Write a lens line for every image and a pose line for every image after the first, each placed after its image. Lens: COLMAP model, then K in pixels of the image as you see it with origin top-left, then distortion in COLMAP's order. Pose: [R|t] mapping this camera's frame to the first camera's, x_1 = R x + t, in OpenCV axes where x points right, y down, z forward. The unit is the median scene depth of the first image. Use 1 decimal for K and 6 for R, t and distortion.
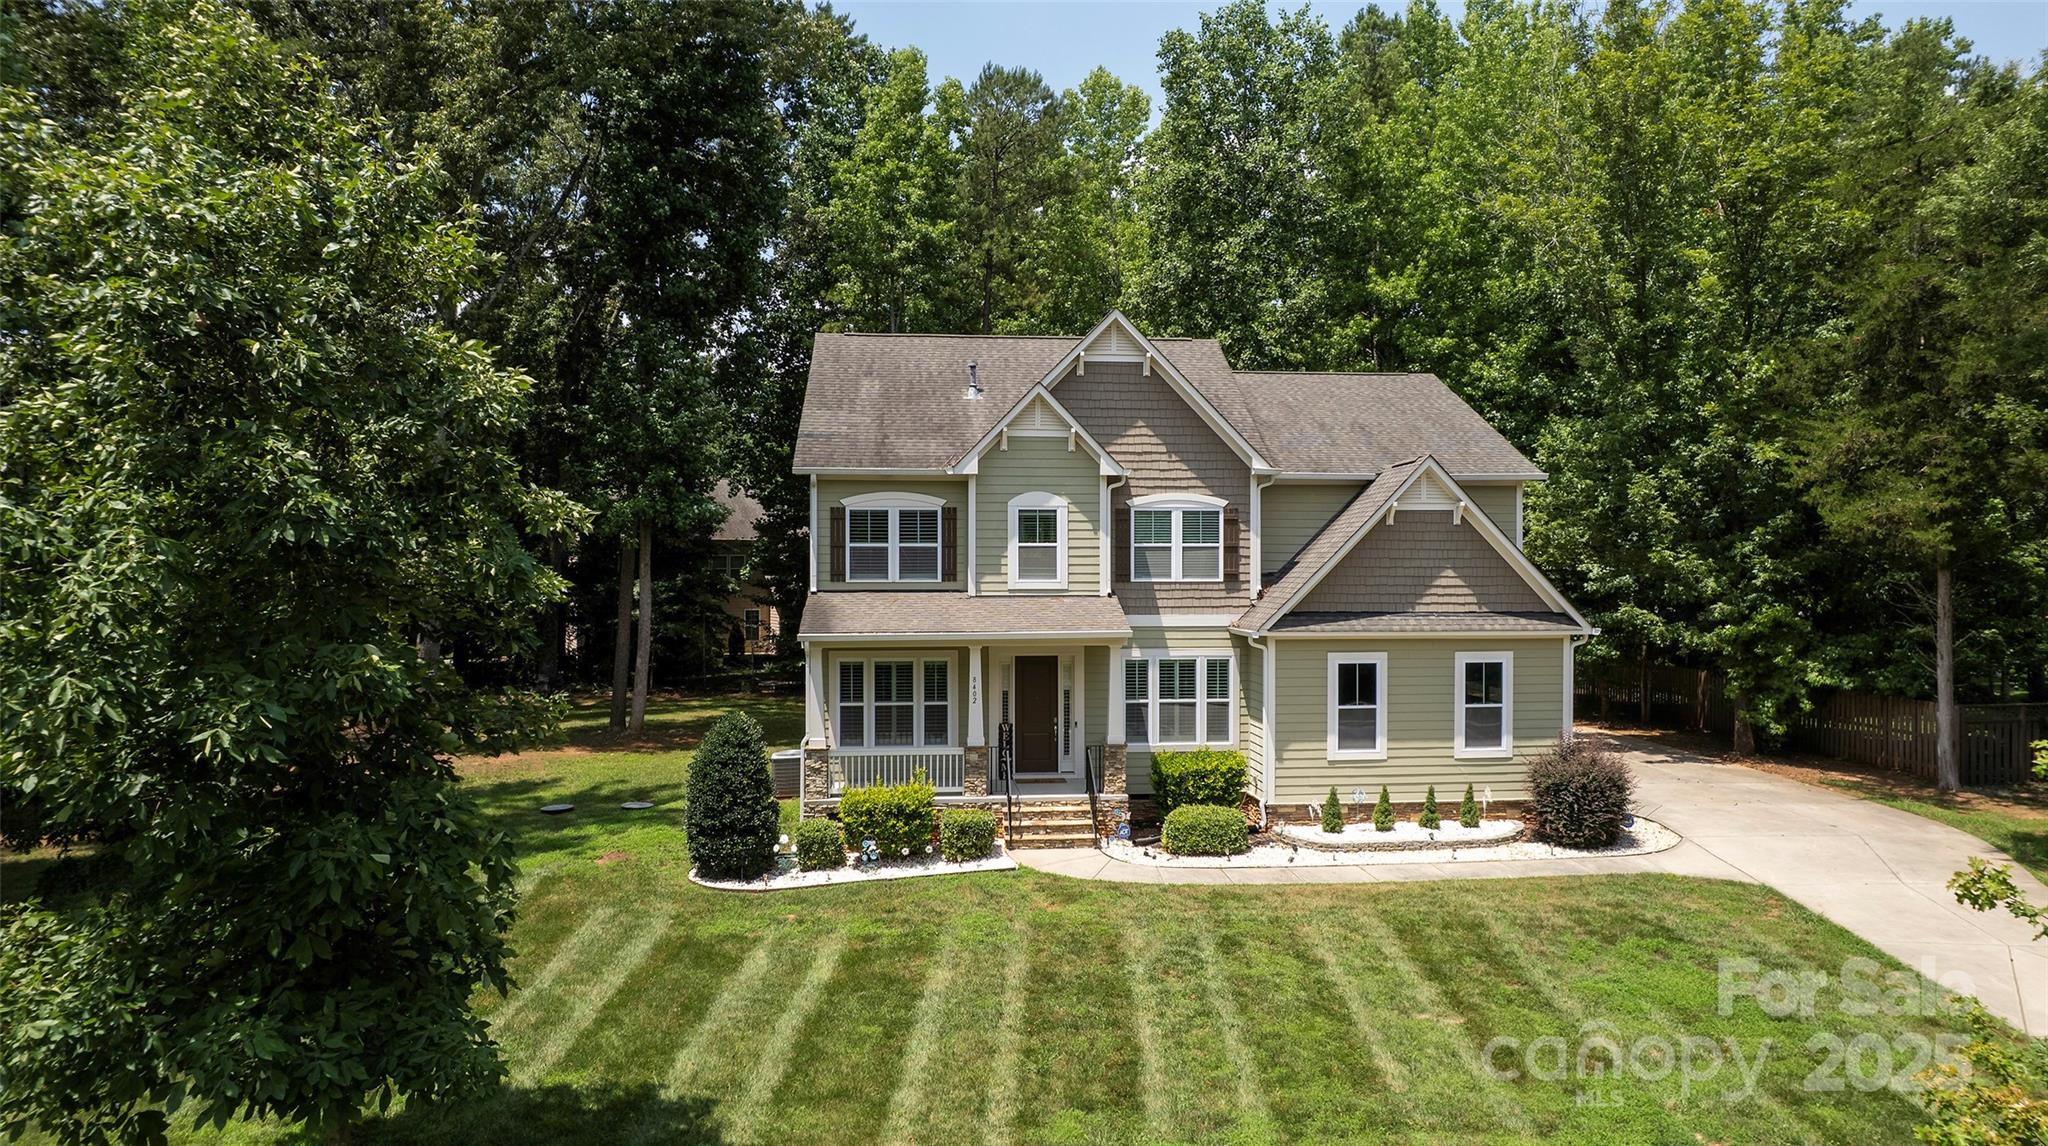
lens RADIAL K [[1307.9, 0, 1027.2], [0, 1307.9, 576.0], [0, 0, 1]] dist [-0.078494, 0.060997]
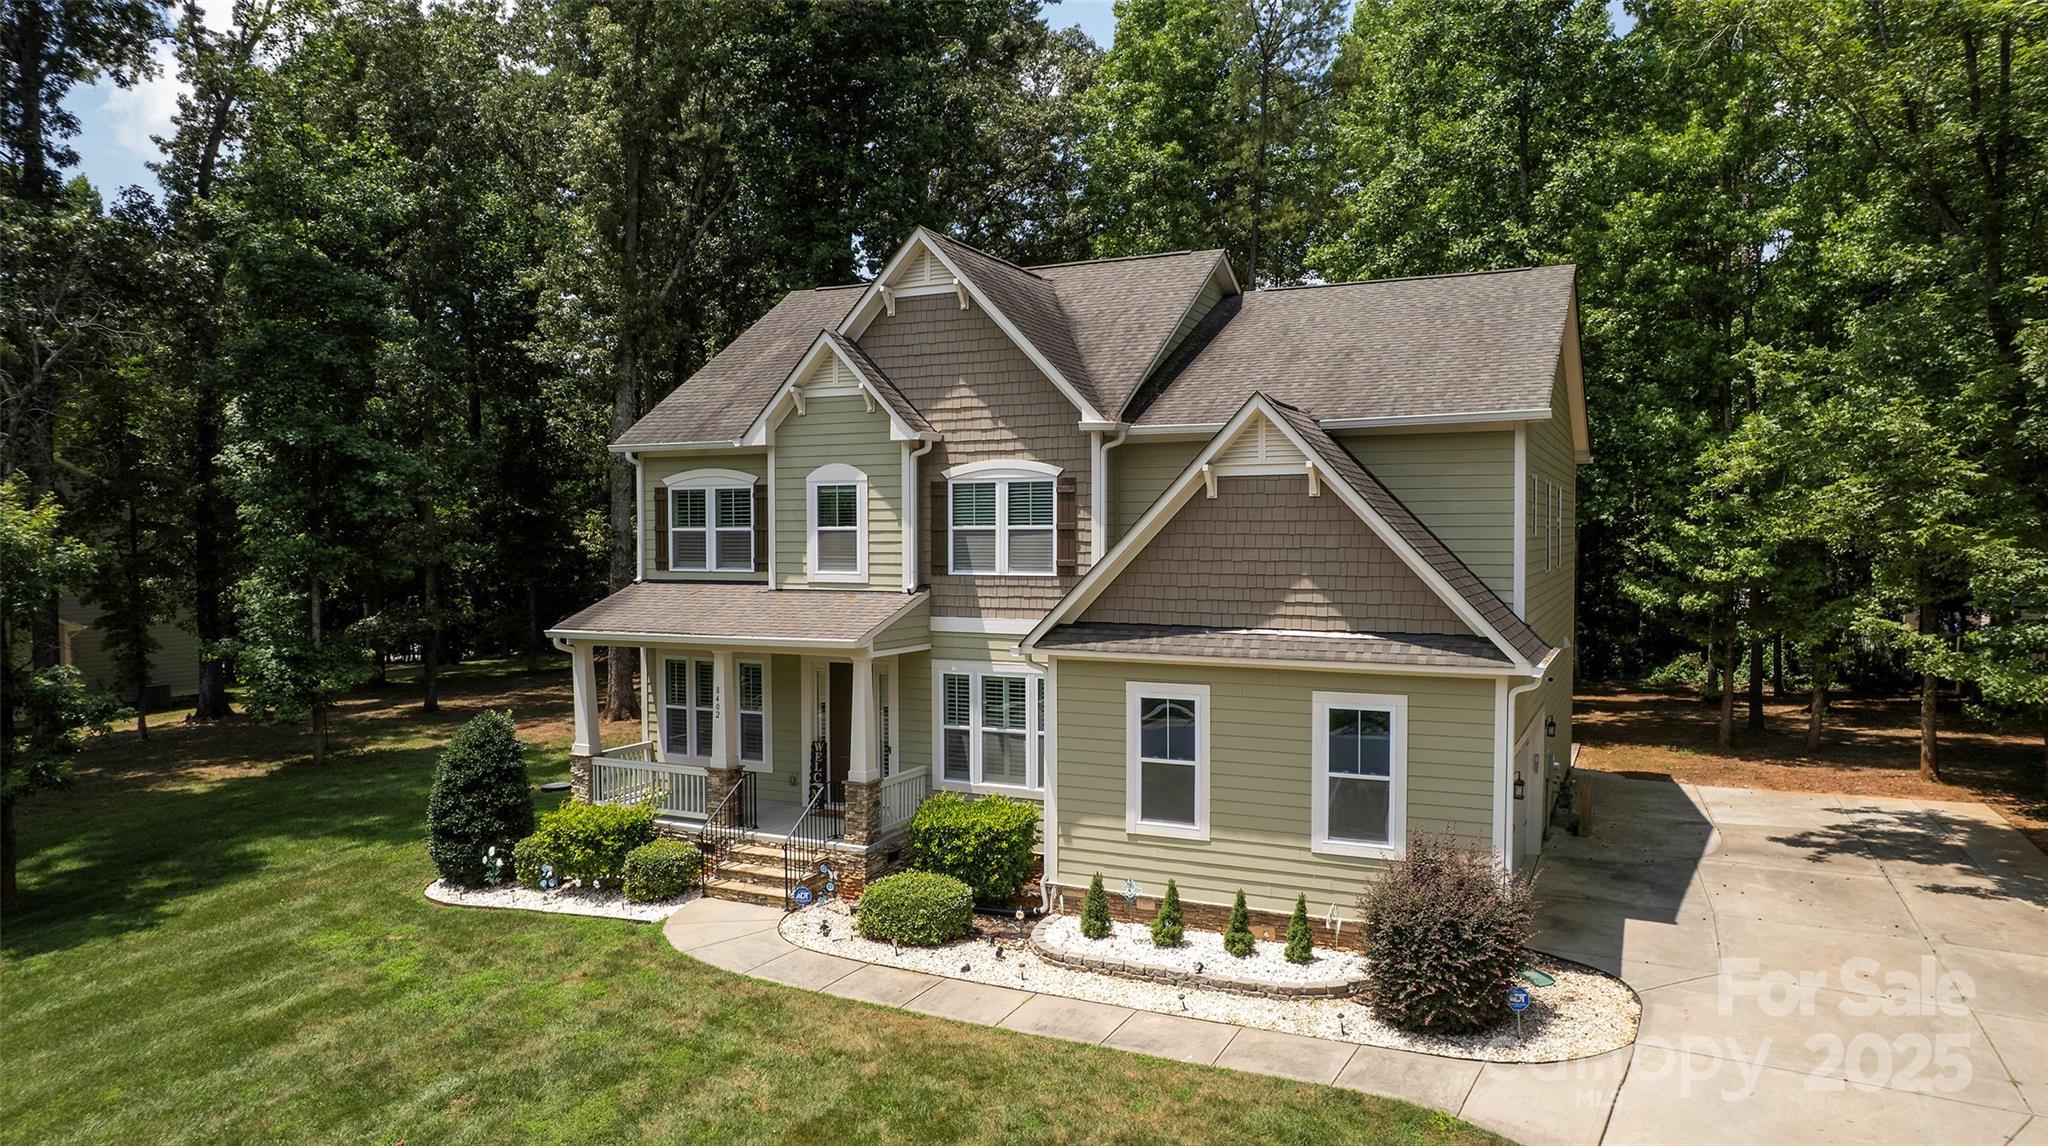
lens RADIAL K [[1307.9, 0, 1029.0], [0, 1307.9, 579.0], [0, 0, 1]] dist [-0.078494, 0.060997]
pose [[0.859863, 0.016722, -0.510251, 0.530348], [-0.000094, 0.999469, 0.032597, -0.019021], [0.510525, -0.027981, 0.859408, 0.357834]]
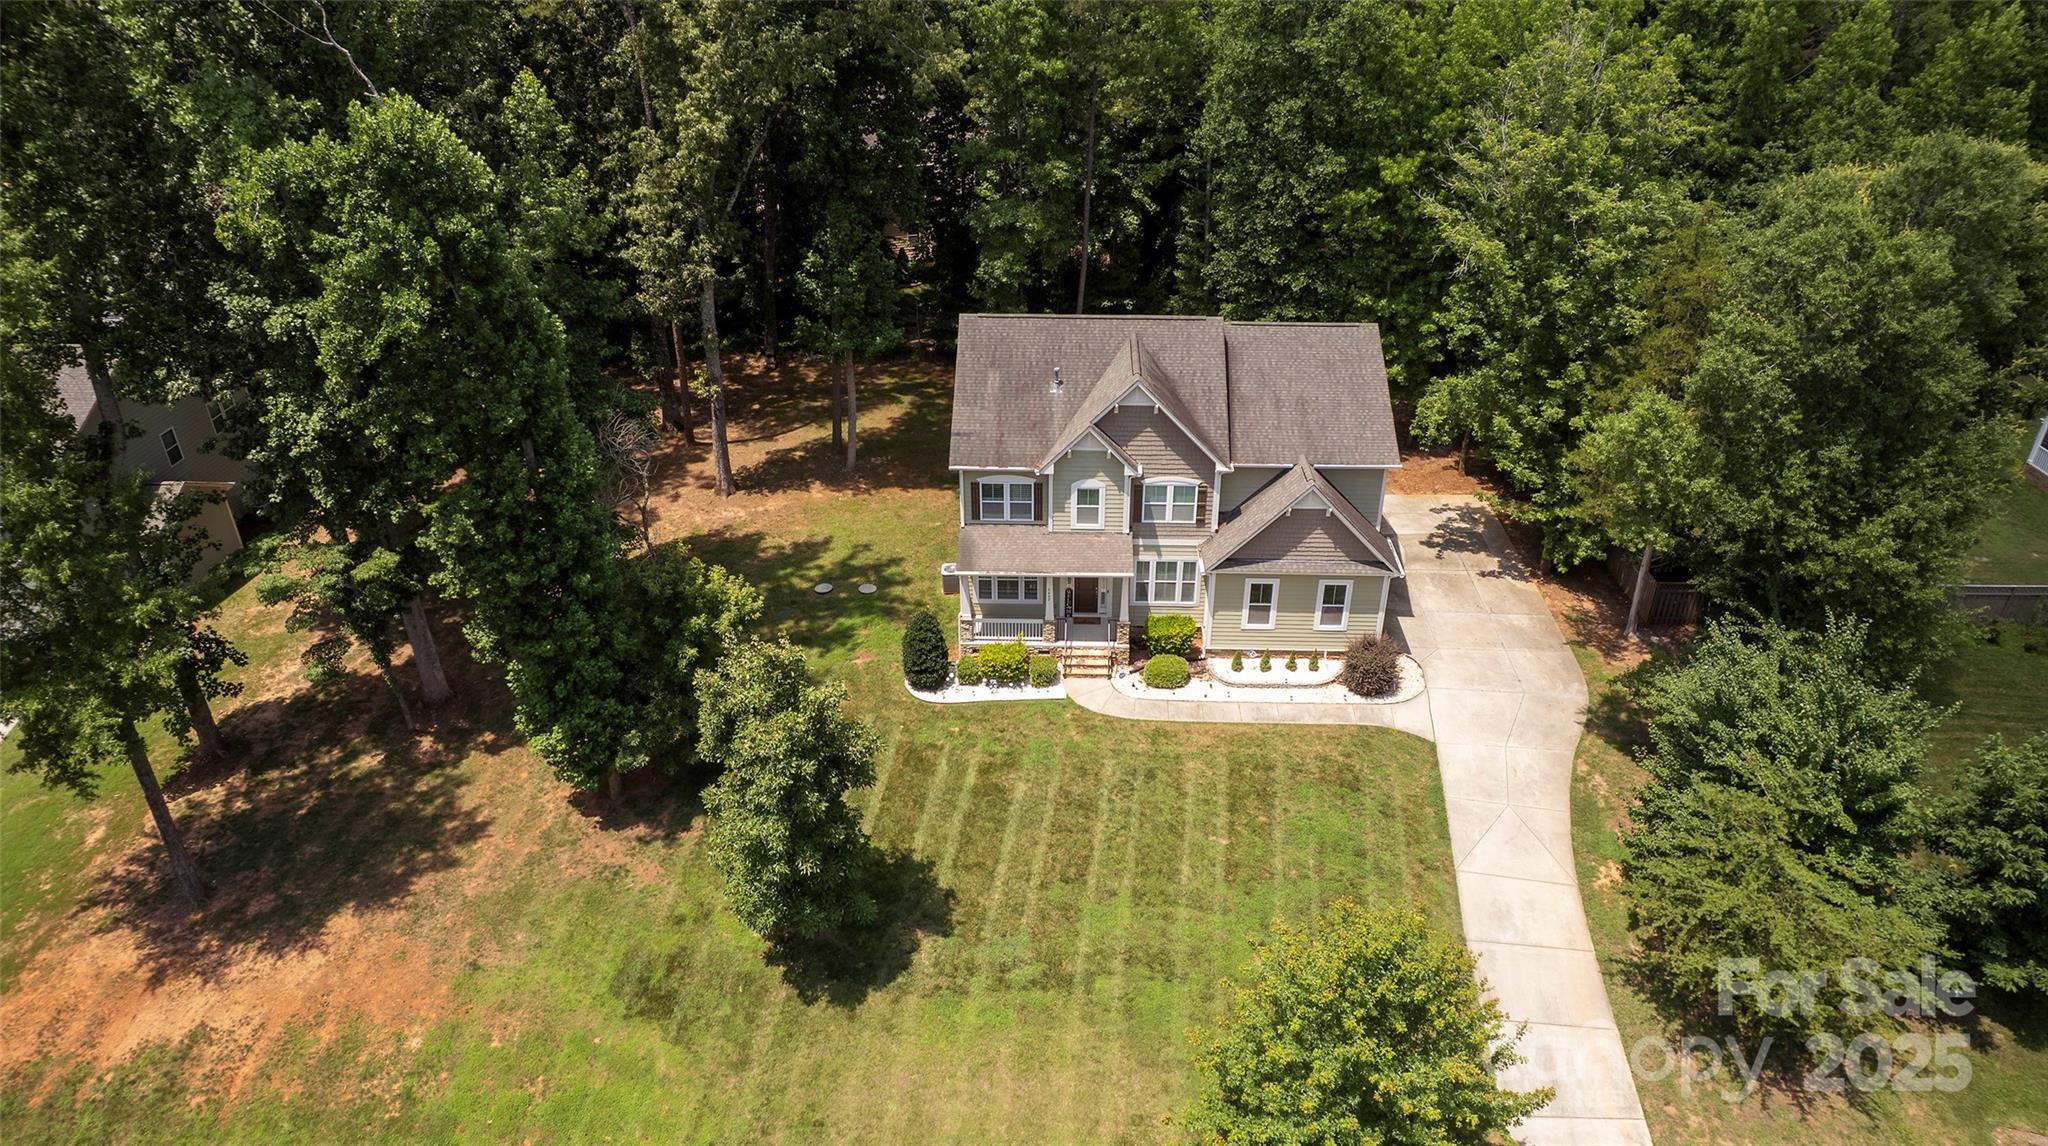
lens RADIAL K [[1307.9, 0, 1019.6], [0, 1307.9, 582.4], [0, 0, 1]] dist [-0.078494, 0.060997]
pose [[0.992386, 0.056728, -0.109322, 0.115024], [0.005582, 0.865983, 0.500042, -0.816932], [0.123037, -0.496845, 0.859073, -0.575130]]
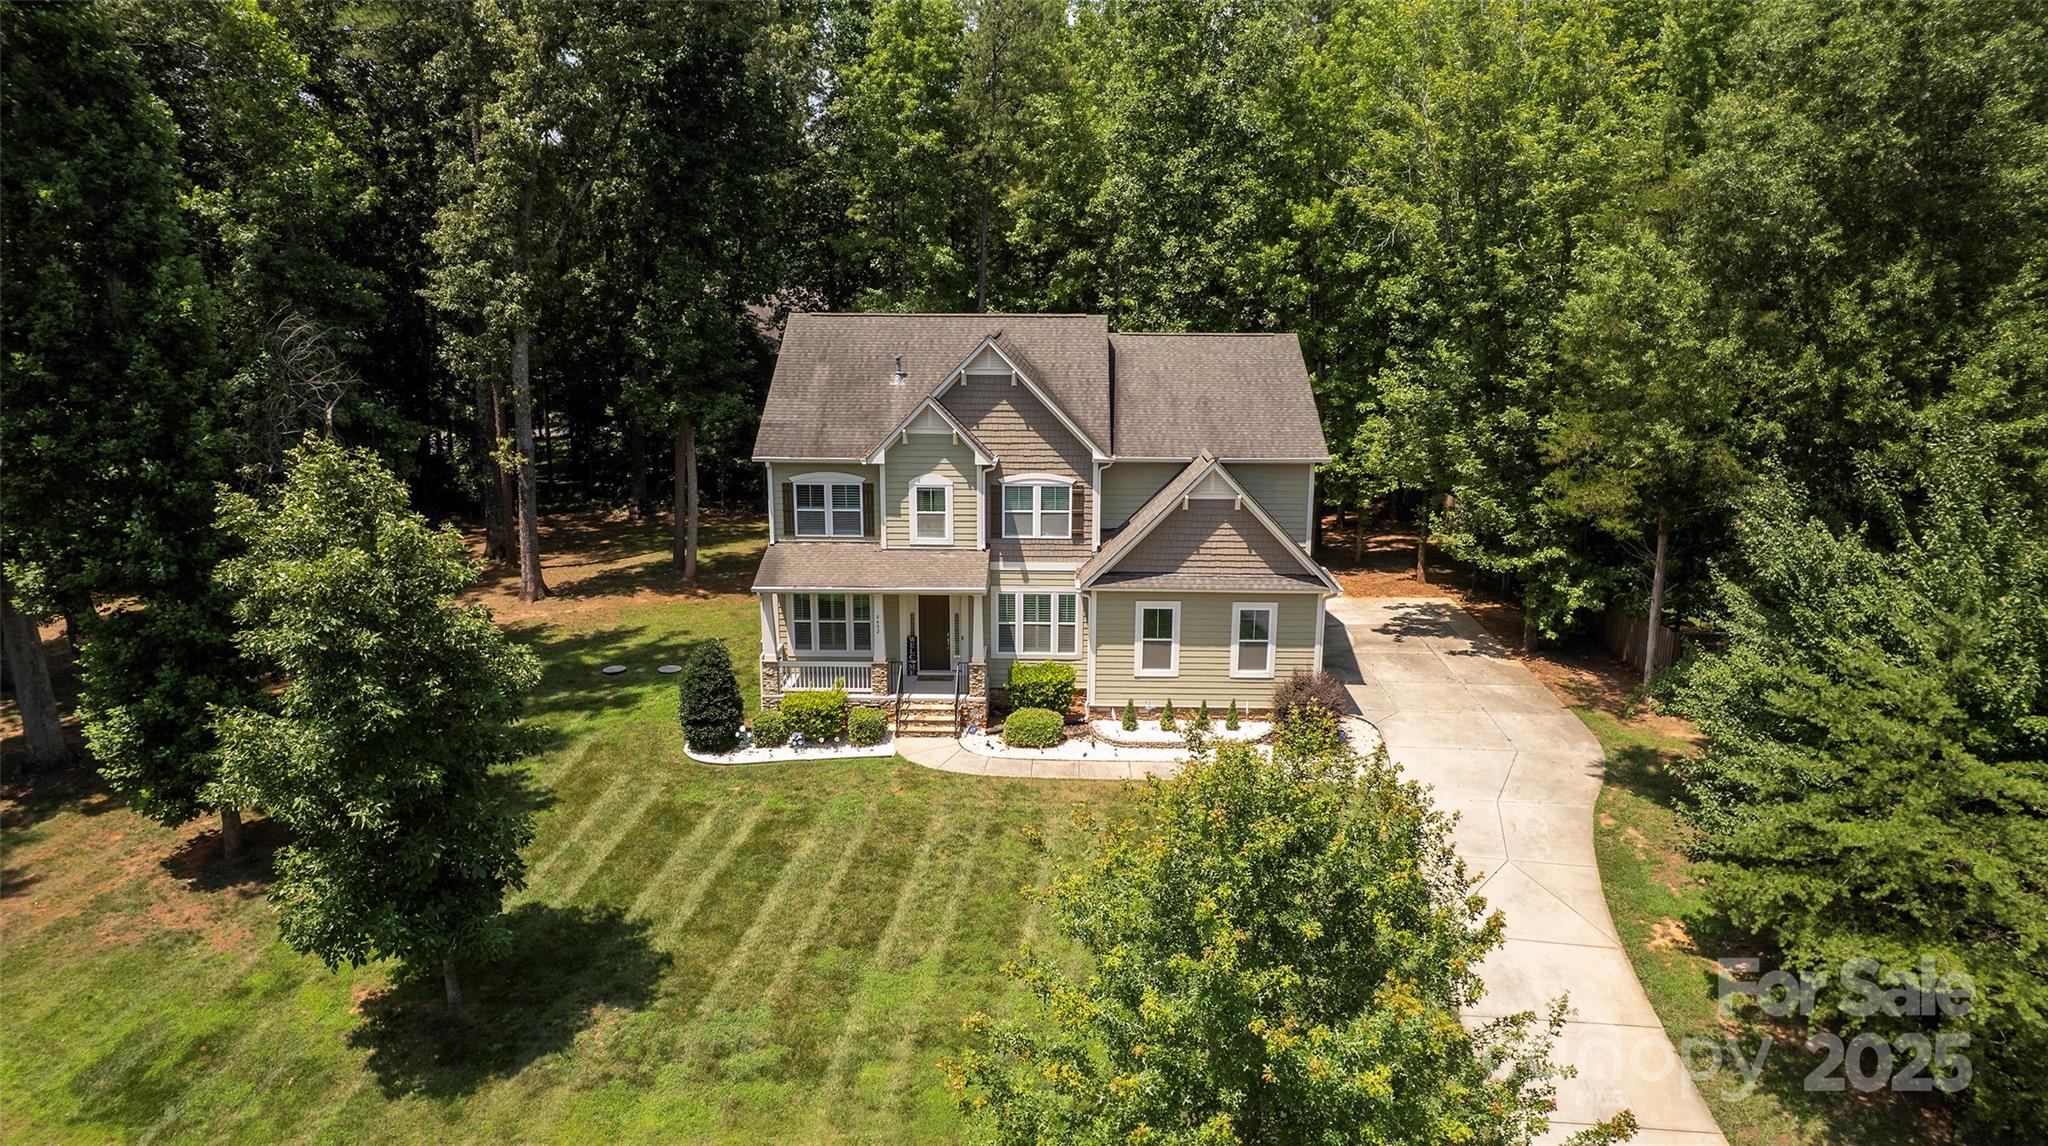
lens RADIAL K [[1307.9, 0, 1028.7], [0, 1307.9, 580.5], [0, 0, 1]] dist [-0.078494, 0.060997]
pose [[0.994179, 0.028993, -0.103764, 0.253576], [-0.004309, 0.973041, 0.230591, -0.270525], [0.107653, -0.228802, 0.967502, -0.326706]]
